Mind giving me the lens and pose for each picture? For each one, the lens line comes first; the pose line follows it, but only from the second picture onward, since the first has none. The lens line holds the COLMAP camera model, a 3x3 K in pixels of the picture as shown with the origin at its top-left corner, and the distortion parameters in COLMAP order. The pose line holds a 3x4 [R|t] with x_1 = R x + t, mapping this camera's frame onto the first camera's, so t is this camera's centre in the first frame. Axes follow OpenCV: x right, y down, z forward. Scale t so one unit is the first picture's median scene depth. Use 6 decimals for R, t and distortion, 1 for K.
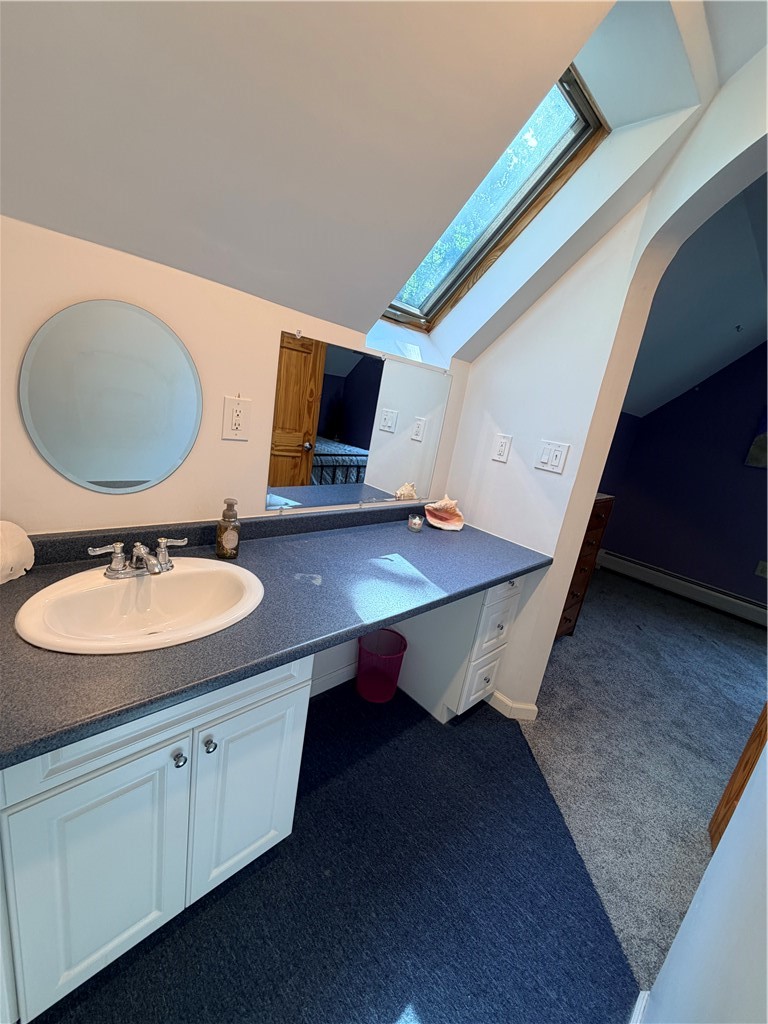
lens RADIAL K [[408.7, 0, 385.8], [0, 408.7, 510.5], [0, 0, 1]] dist [-0.001769, -0.000014]
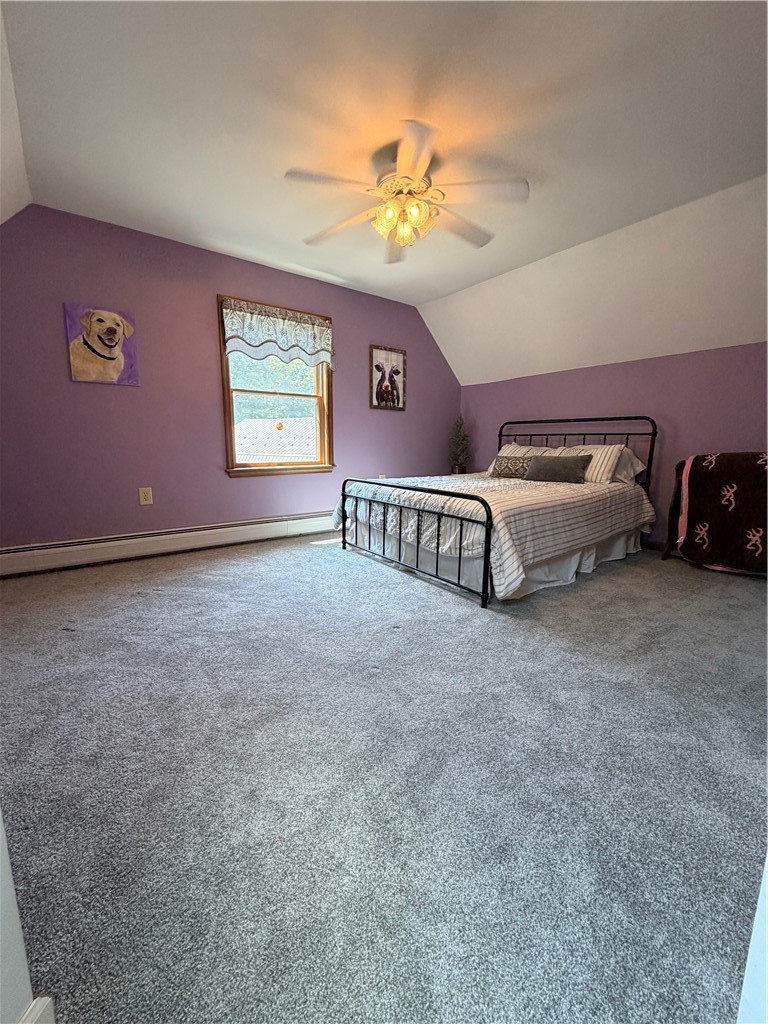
lens RADIAL K [[408.7, 0, 386.5], [0, 408.7, 509.5], [0, 0, 1]] dist [-0.001769, -0.000014]
pose [[0.107273, -0.316471, 0.942517, 0.151103], [0.264405, 0.922931, 0.279801, 0.075612], [-0.958427, 0.219191, 0.182682, 0.415990]]
